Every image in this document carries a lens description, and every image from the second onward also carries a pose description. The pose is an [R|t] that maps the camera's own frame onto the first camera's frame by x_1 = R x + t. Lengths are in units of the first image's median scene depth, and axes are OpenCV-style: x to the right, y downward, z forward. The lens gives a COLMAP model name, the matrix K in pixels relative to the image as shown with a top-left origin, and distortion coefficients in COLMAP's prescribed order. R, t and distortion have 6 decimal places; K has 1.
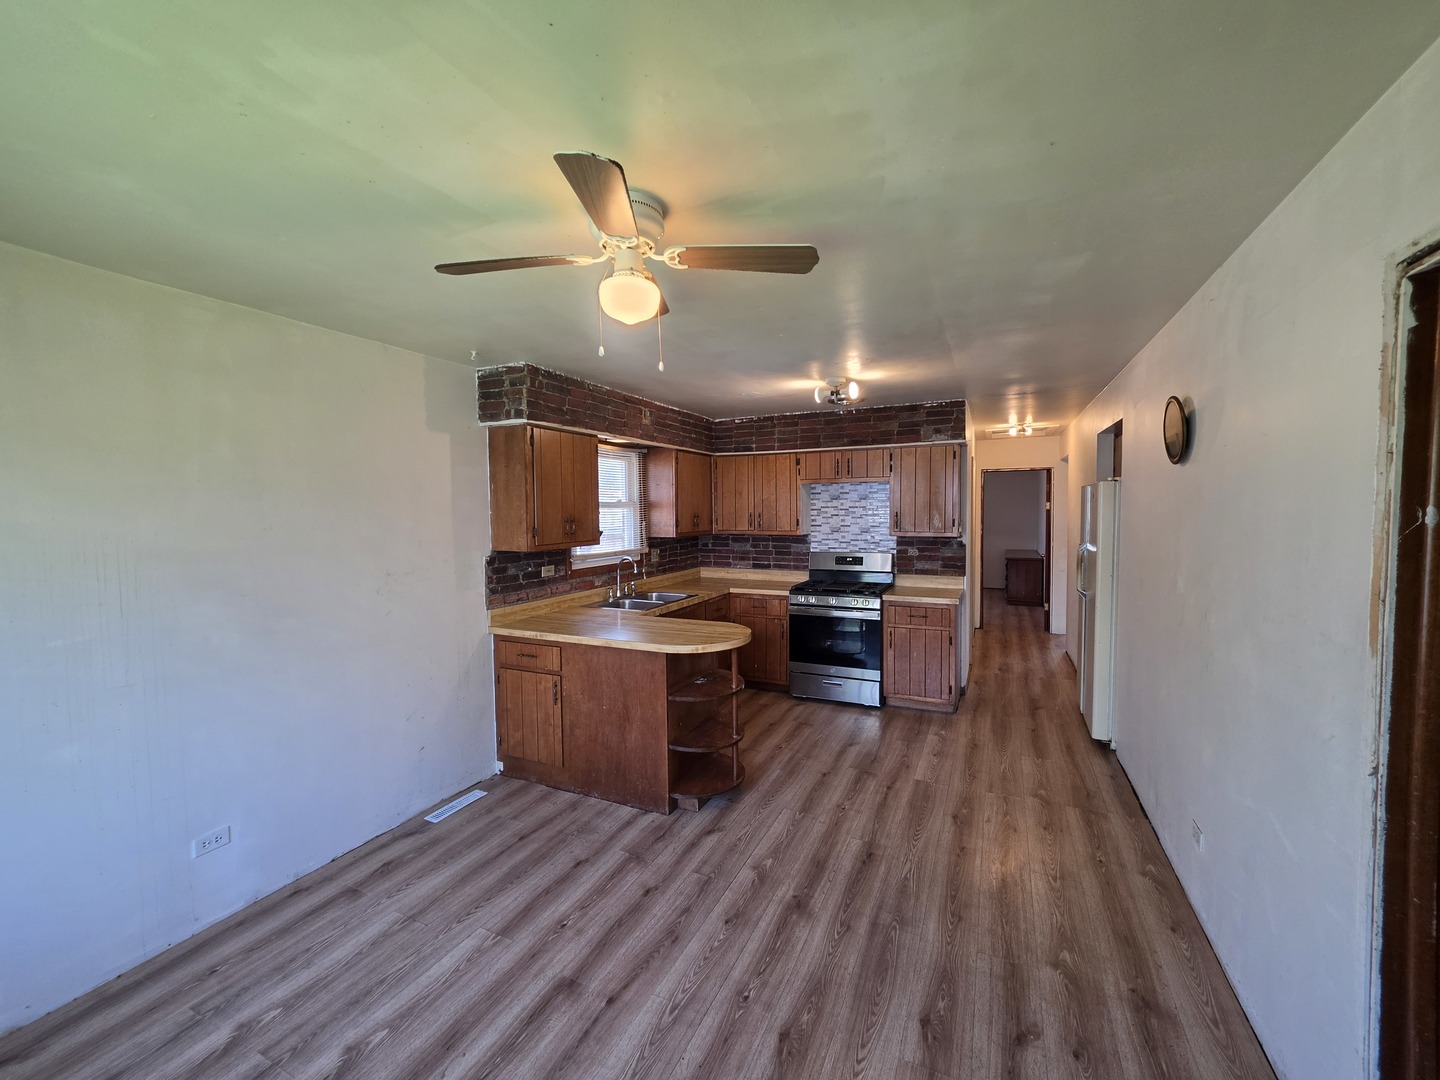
lens RADIAL K [[575.4, 0, 718.2], [0, 575.4, 523.1], [0, 0, 1]] dist [-0.001562, 0.000349]
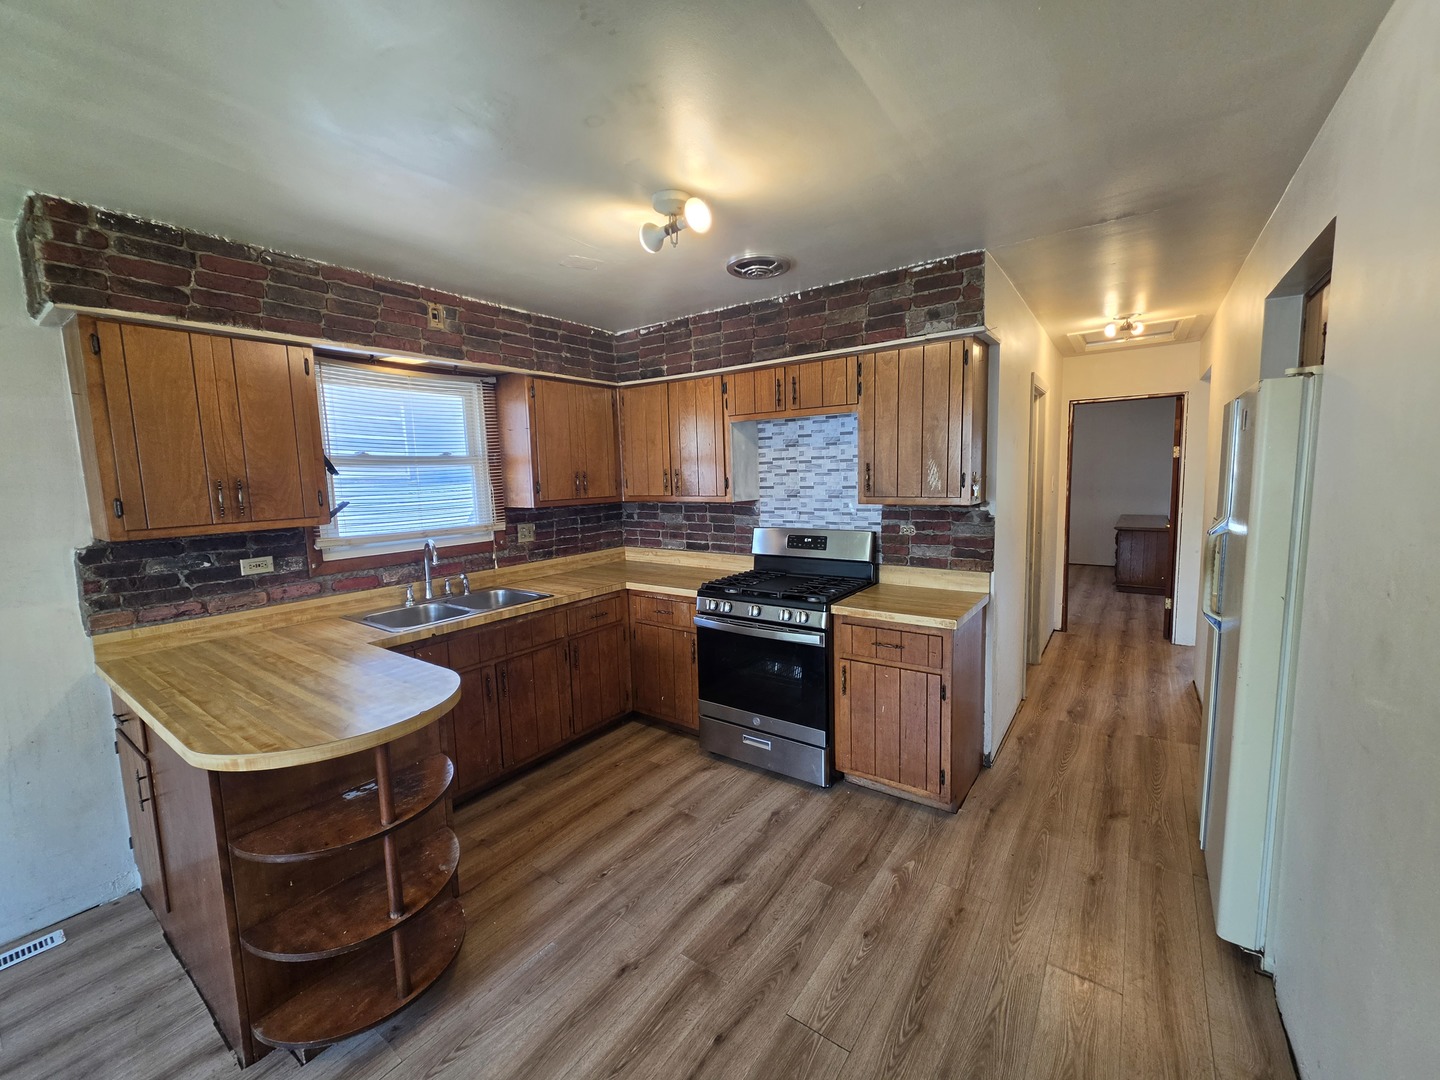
lens RADIAL K [[575.4, 0, 718.2], [0, 575.4, 523.1], [0, 0, 1]] dist [-0.001562, 0.000349]
pose [[0.984185, -0.001230, -0.177138, 0.255846], [0.013177, 0.997713, 0.066289, 0.000713], [0.176651, -0.067575, 0.981951, 0.376815]]
